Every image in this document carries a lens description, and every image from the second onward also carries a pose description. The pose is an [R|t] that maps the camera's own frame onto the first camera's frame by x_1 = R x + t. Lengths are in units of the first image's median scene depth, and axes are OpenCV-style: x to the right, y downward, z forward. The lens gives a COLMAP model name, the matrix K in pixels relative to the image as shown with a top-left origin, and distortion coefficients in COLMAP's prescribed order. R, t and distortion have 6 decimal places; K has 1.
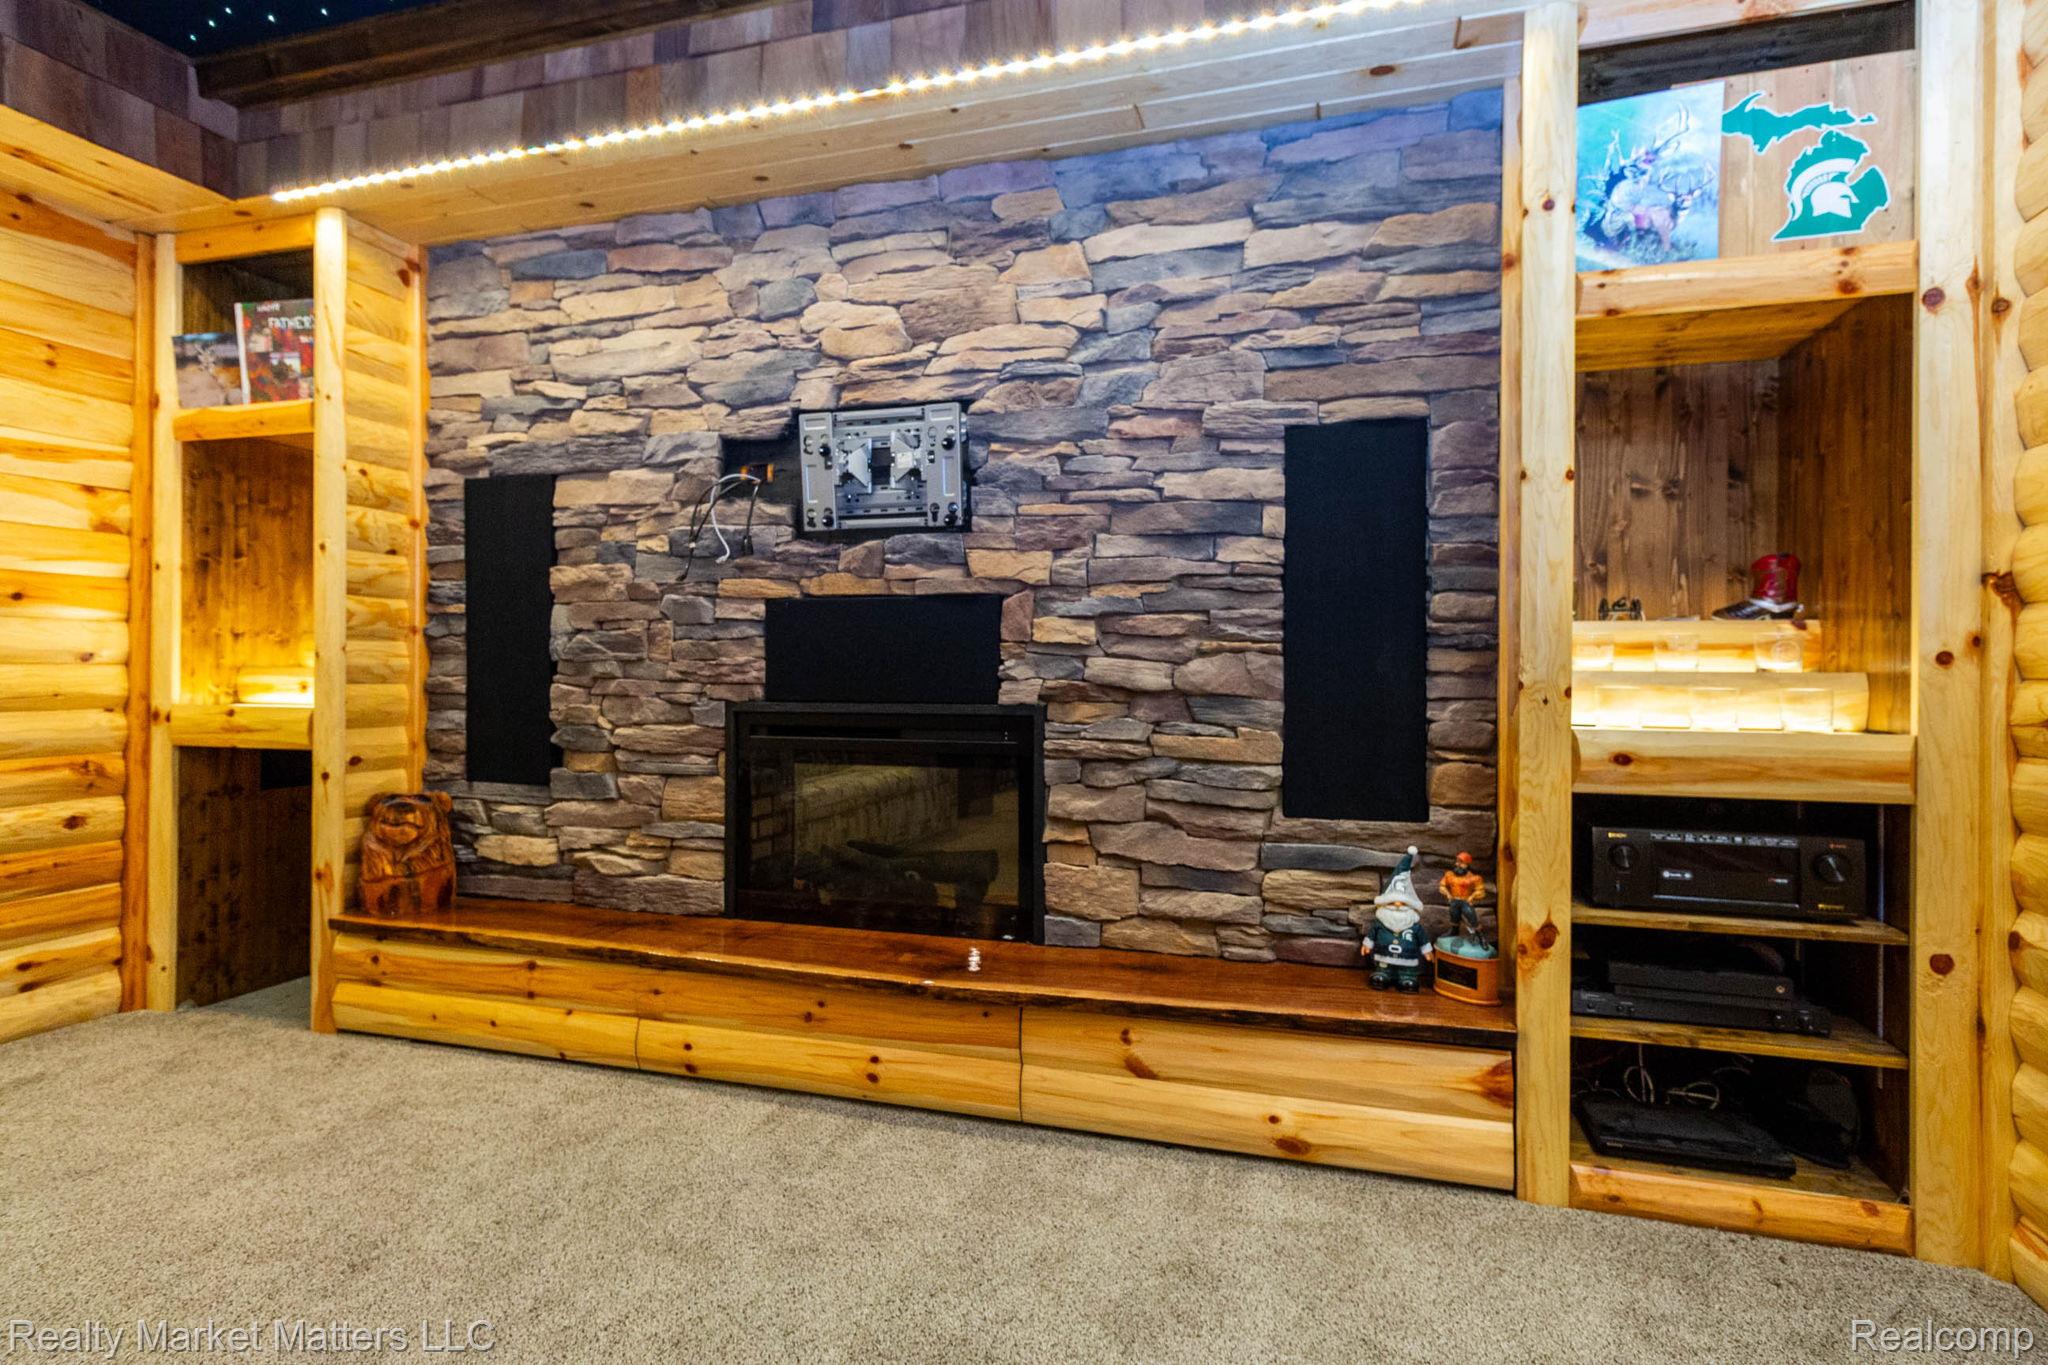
lens RADIAL K [[1024.8, 0, 1013.1], [0, 1024.8, 686.7], [0, 0, 1]] dist [-0.002995, -0.000228]
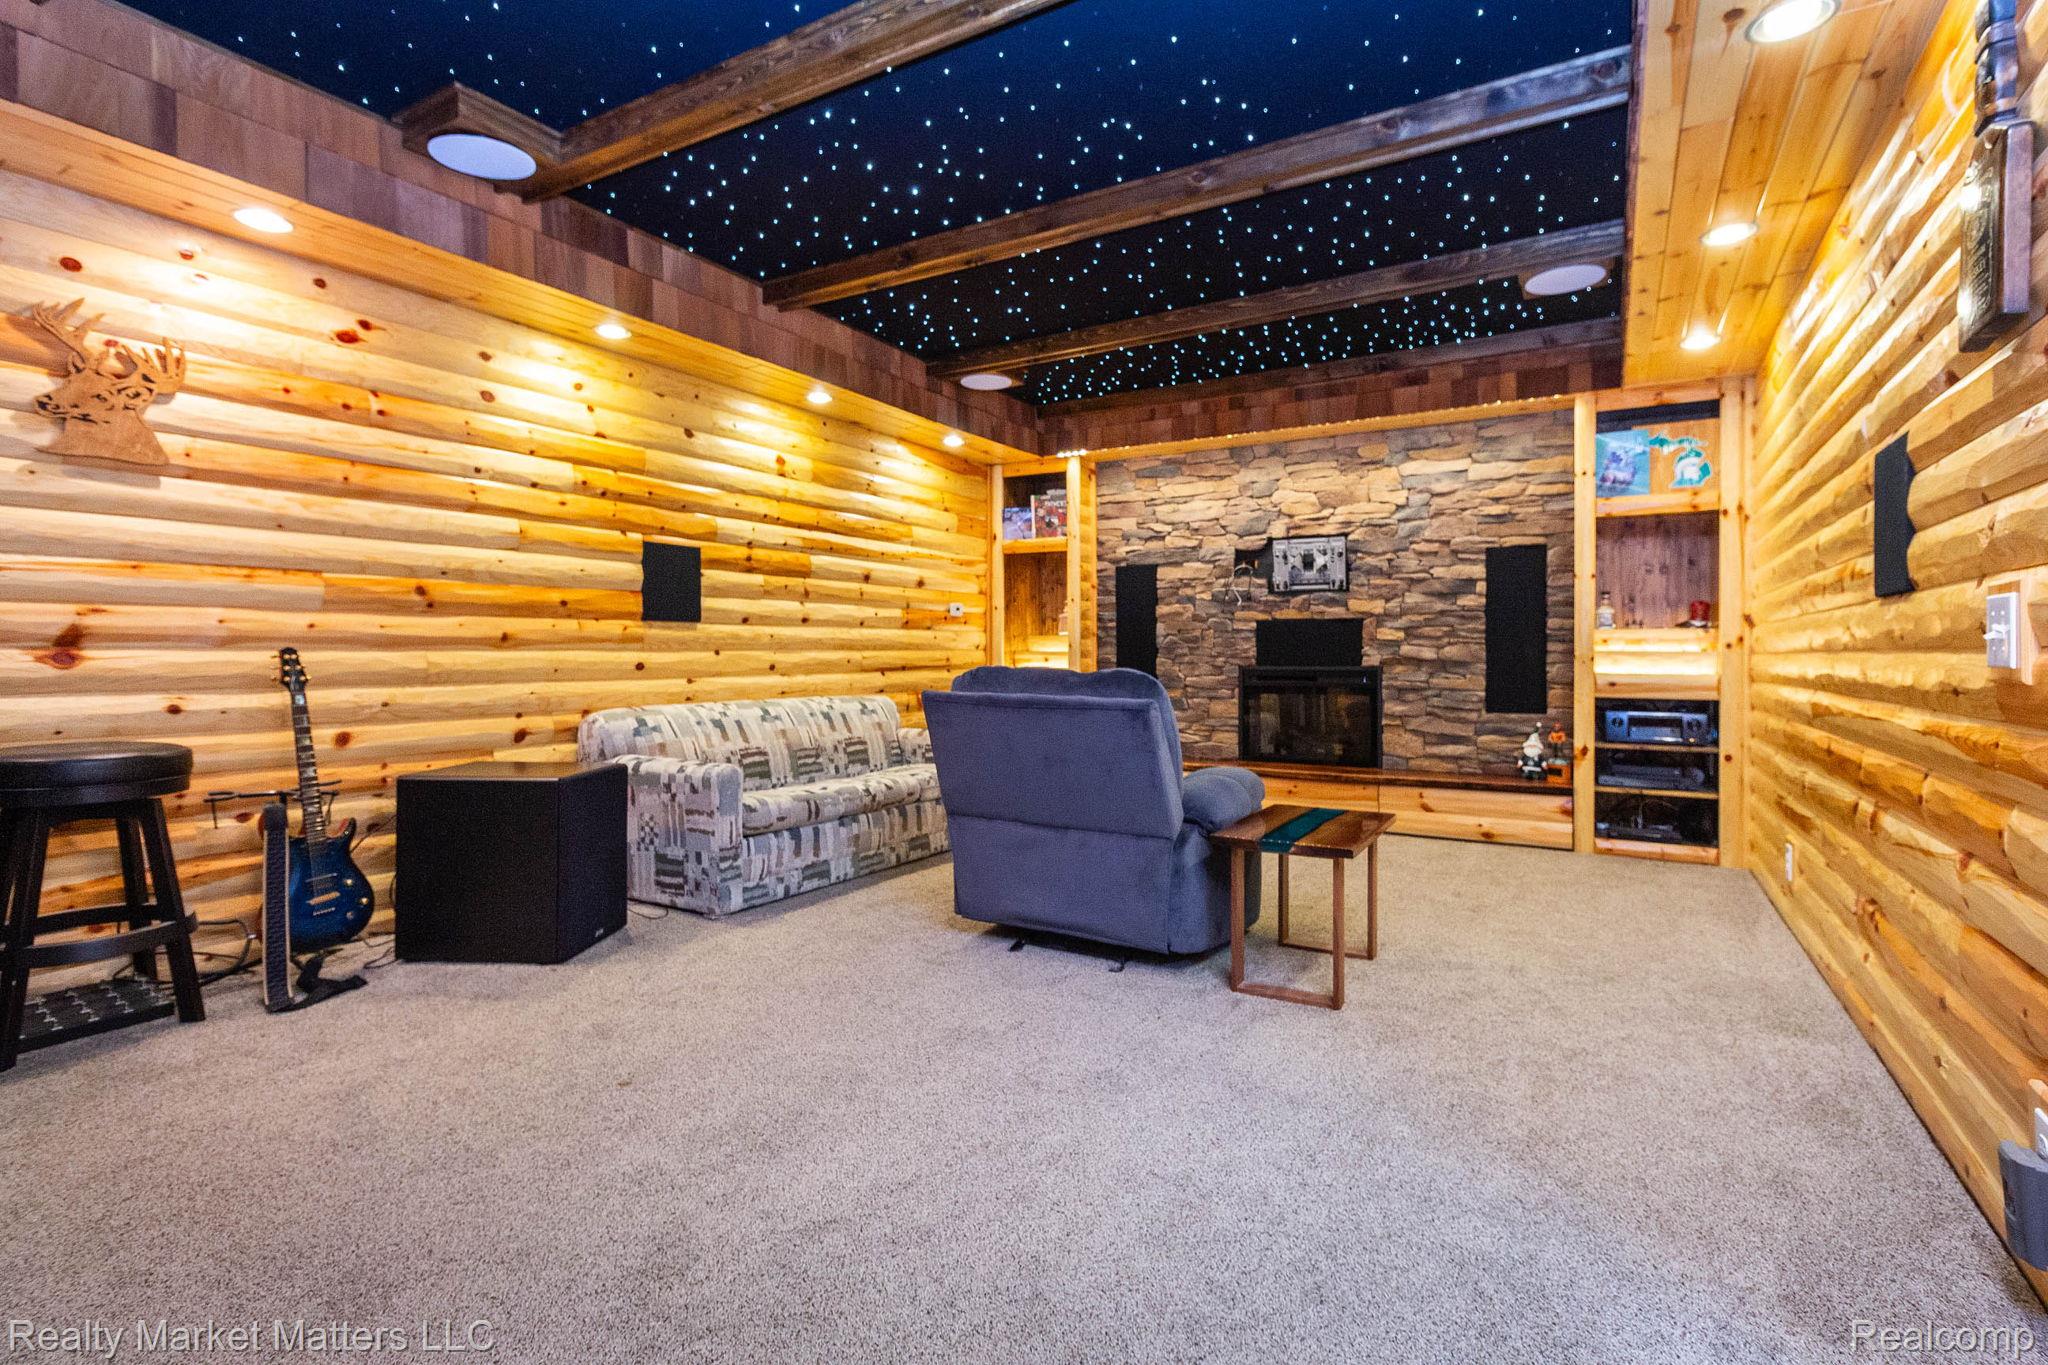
lens RADIAL K [[1656.7, 0, 1026.5], [0, 1656.7, 663.6], [0, 0, 1]] dist [0.003464, 0.005819]
pose [[0.998076, -0.002877, -0.061942, -0.548056], [0.002245, 0.999945, -0.010260, 0.049343], [0.061968, 0.010101, 0.998027, -2.837414]]
